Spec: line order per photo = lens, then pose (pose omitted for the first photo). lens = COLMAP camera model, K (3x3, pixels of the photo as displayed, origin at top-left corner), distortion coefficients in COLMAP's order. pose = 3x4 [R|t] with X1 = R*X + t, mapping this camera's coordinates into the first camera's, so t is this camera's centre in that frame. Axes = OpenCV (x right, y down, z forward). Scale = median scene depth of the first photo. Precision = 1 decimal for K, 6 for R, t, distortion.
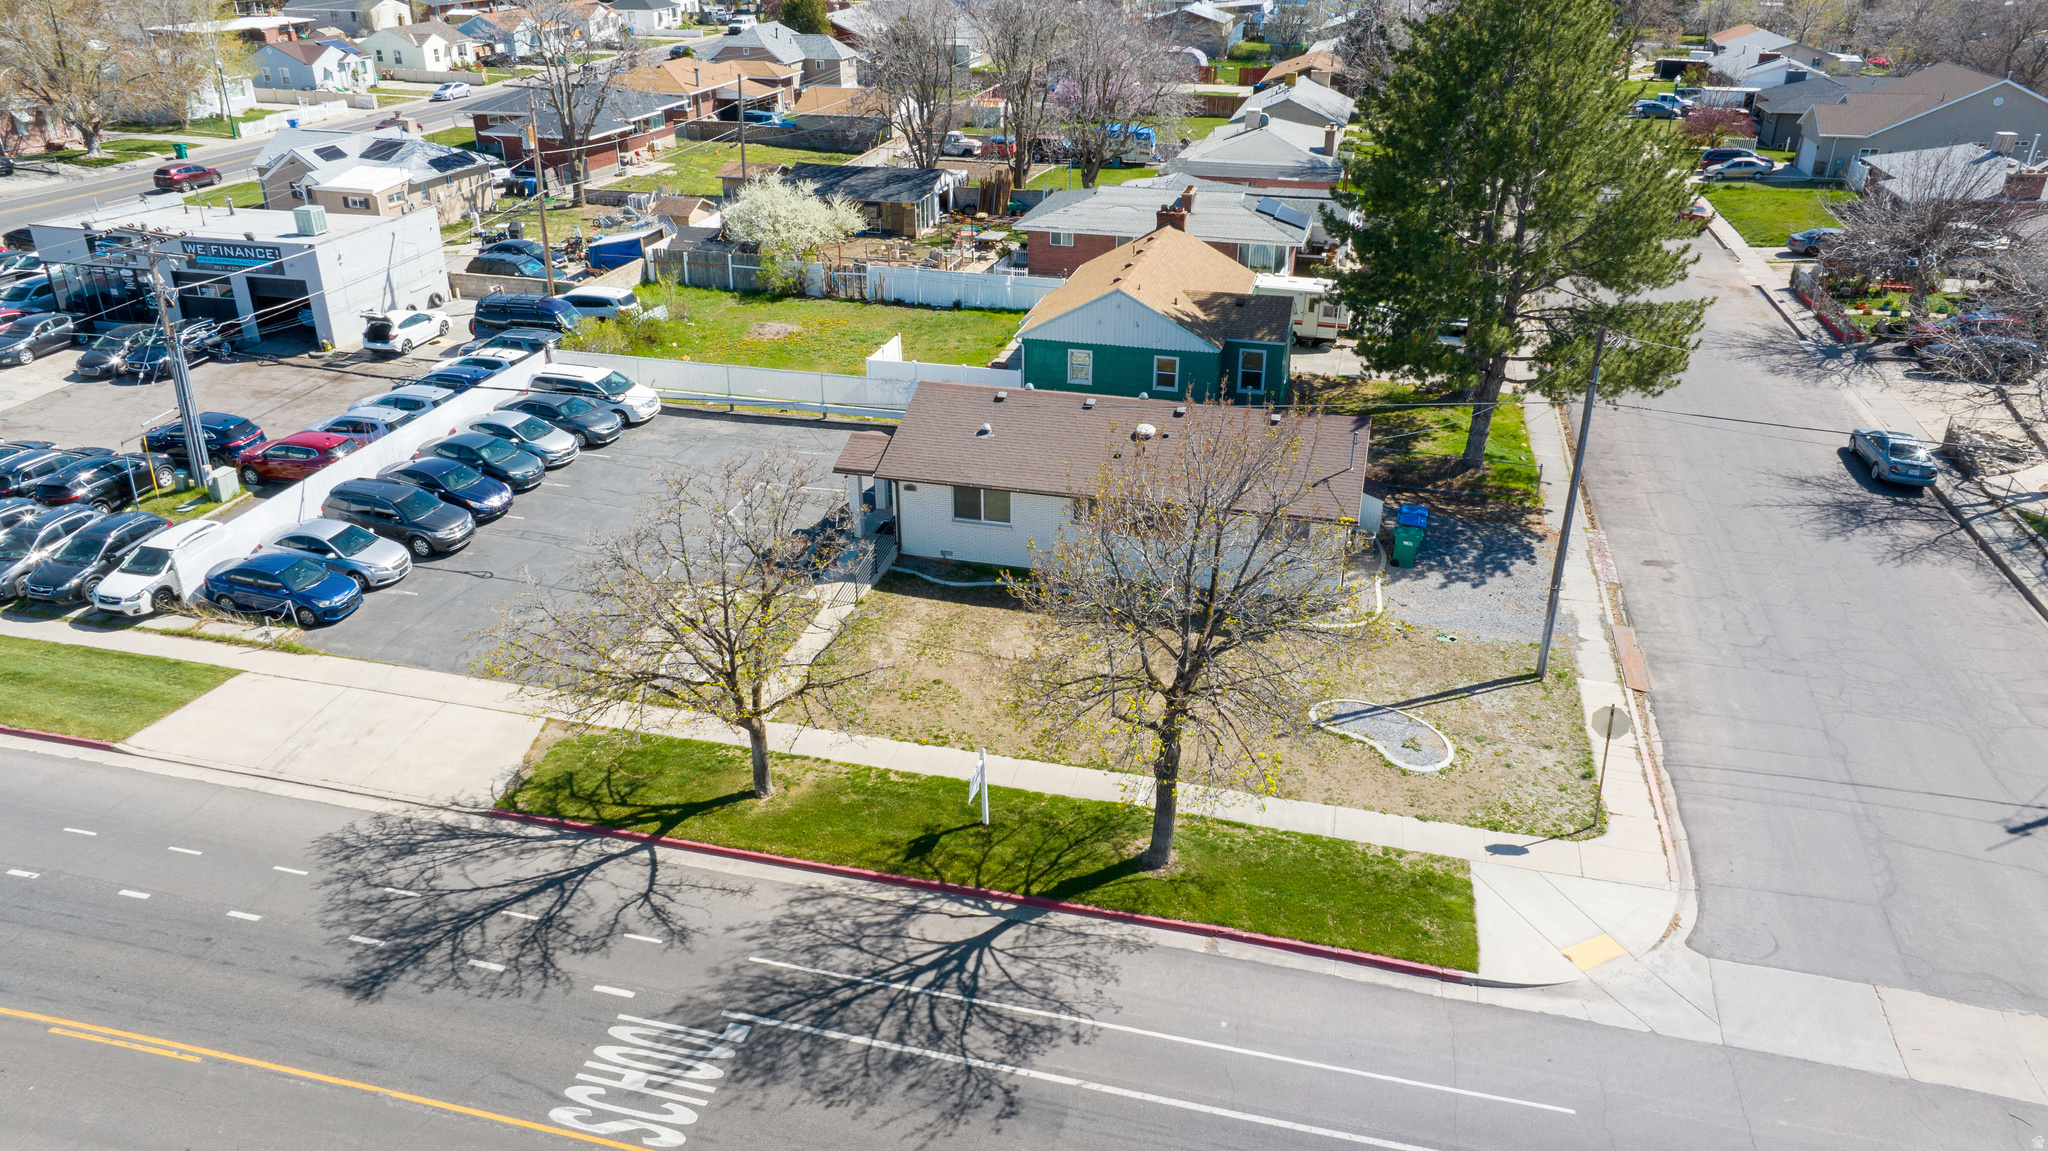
lens RADIAL K [[1439.4, 0, 1035.0], [0, 1439.4, 572.4], [0, 0, 1]] dist [-0.025131, 0.006772]
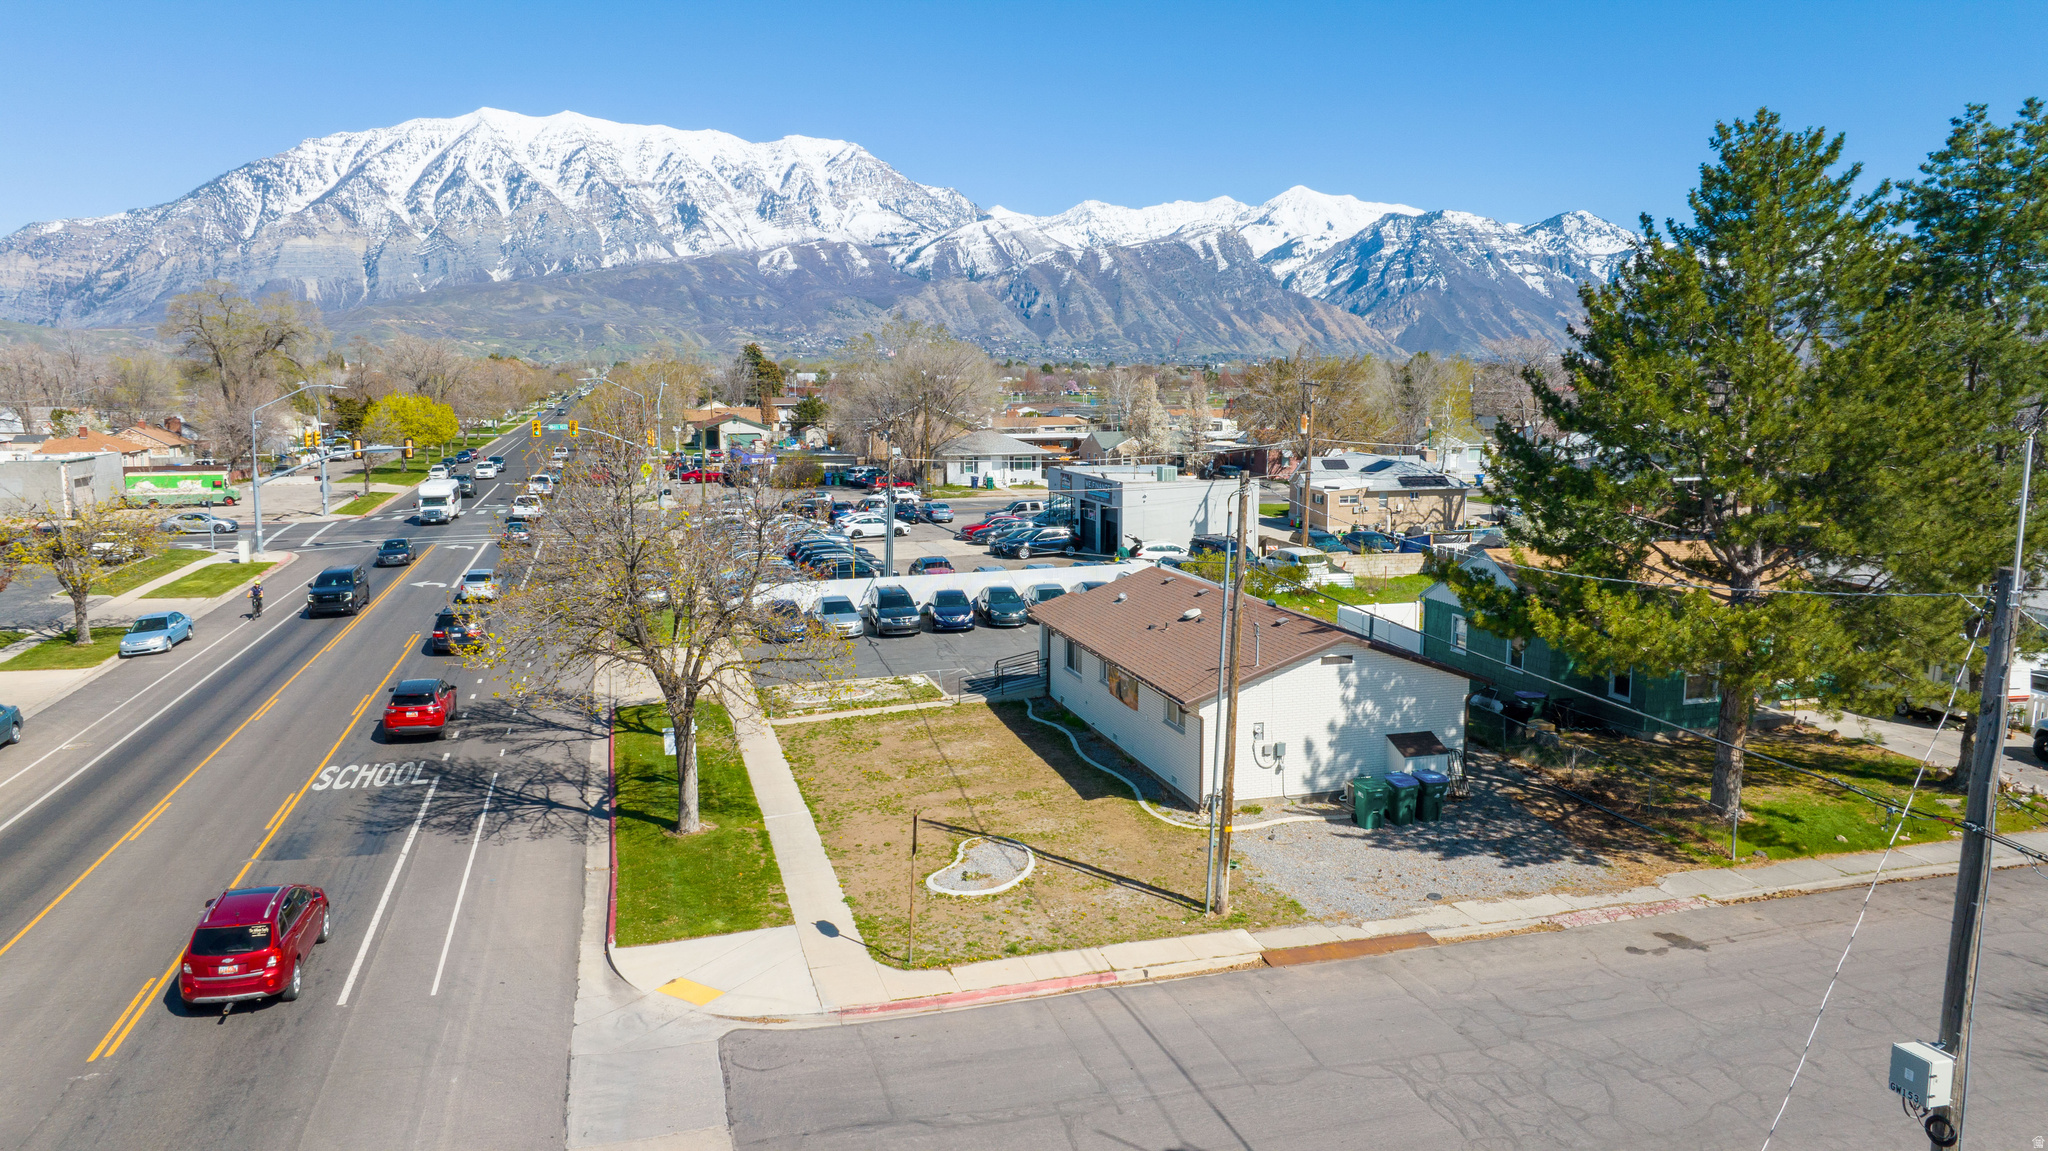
lens RADIAL K [[1439.4, 0, 1035.0], [0, 1439.4, 572.4], [0, 0, 1]] dist [-0.025131, 0.006772]
pose [[0.506581, 0.112876, -0.854772, 0.759204], [-0.365906, 0.925832, -0.094595, 0.007095], [0.780697, 0.360686, 0.510311, 0.344004]]
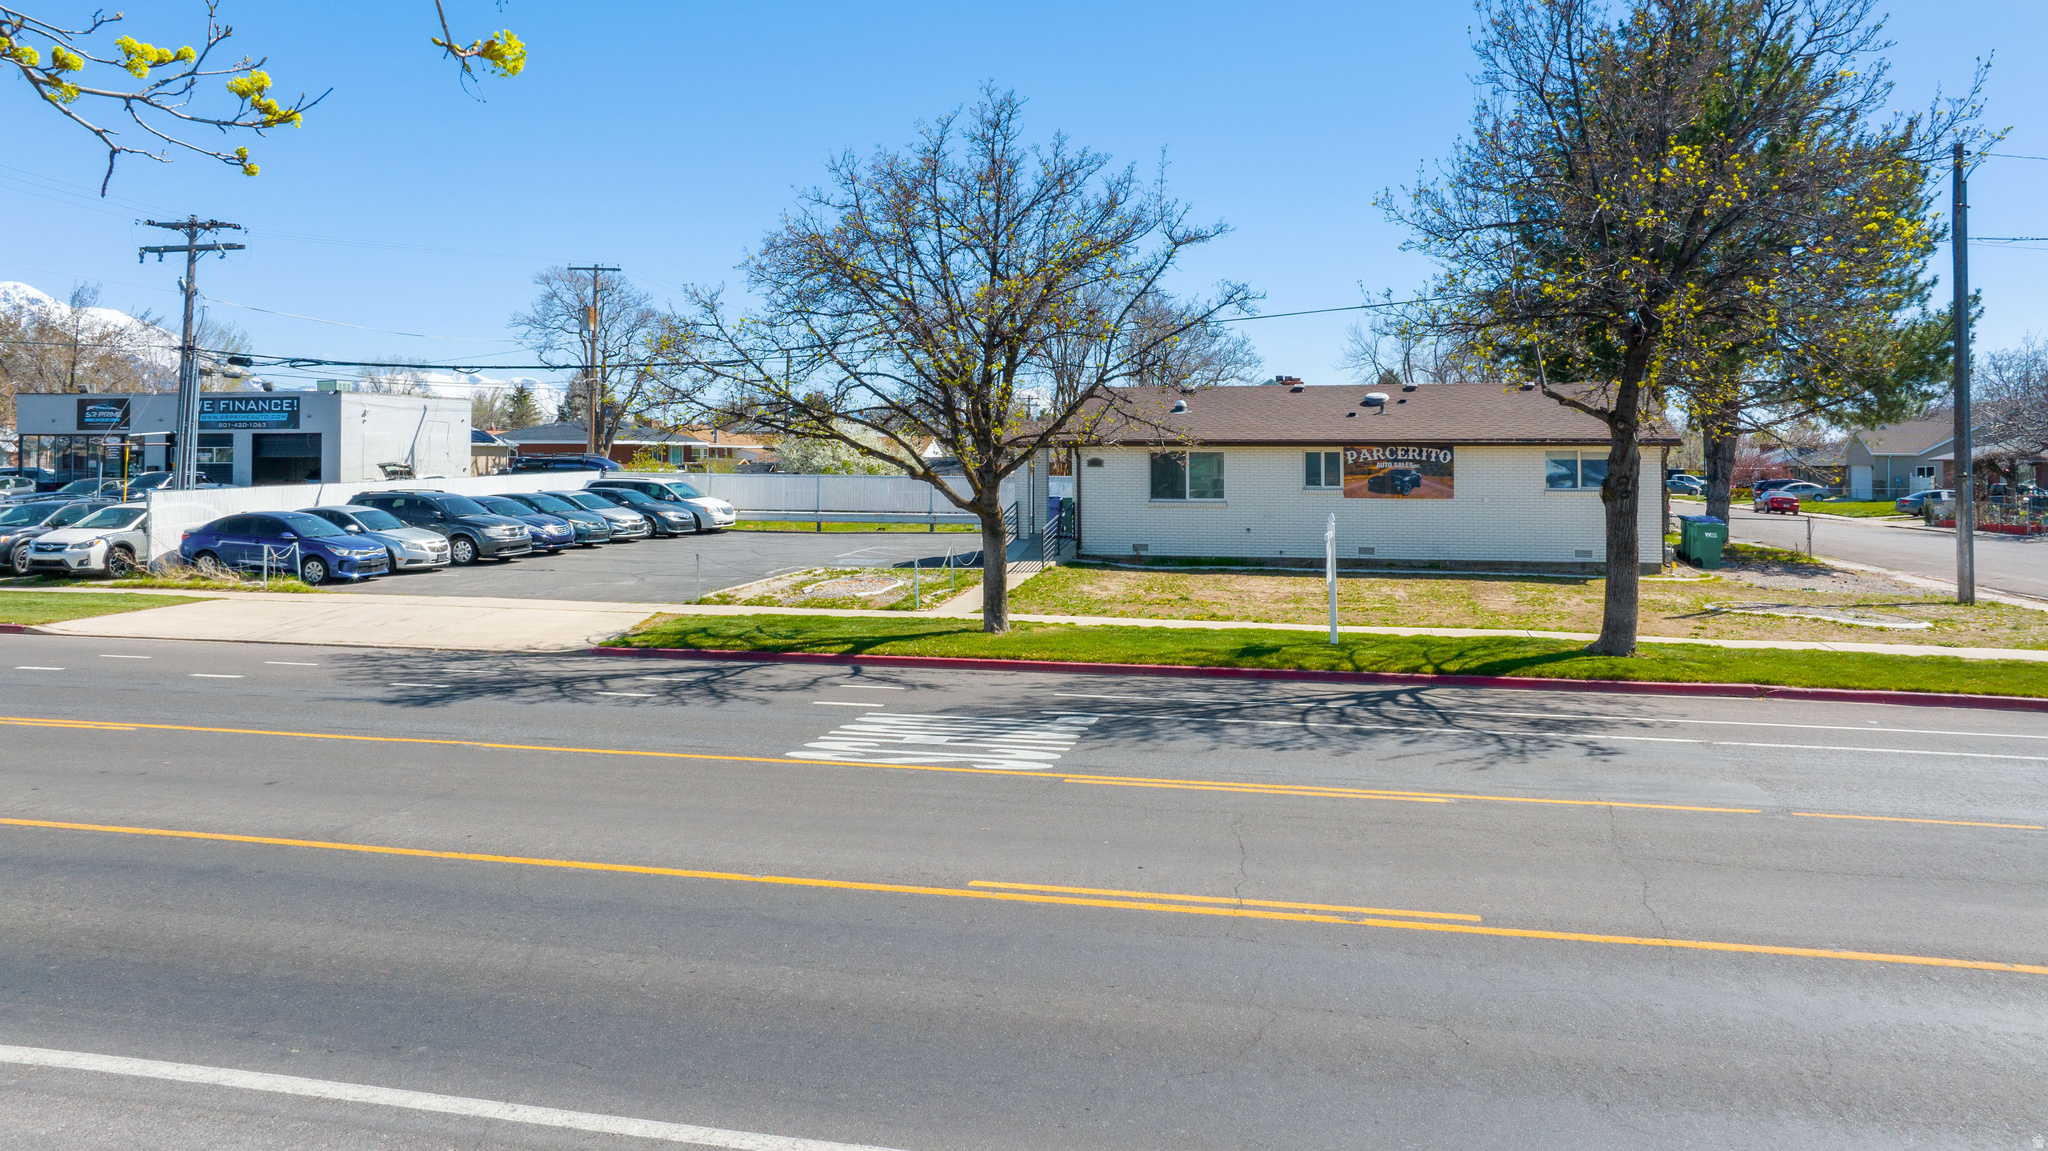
lens RADIAL K [[1478.6, 0, 1031.7], [0, 1478.6, 424.9], [0, 0, 1]] dist [-0.024005, 0.005123]
pose [[0.999383, 0.000083, 0.035118, -0.132319], [0.015744, 0.892821, -0.450137, 0.257176], [-0.031391, 0.450413, 0.892269, 0.220727]]
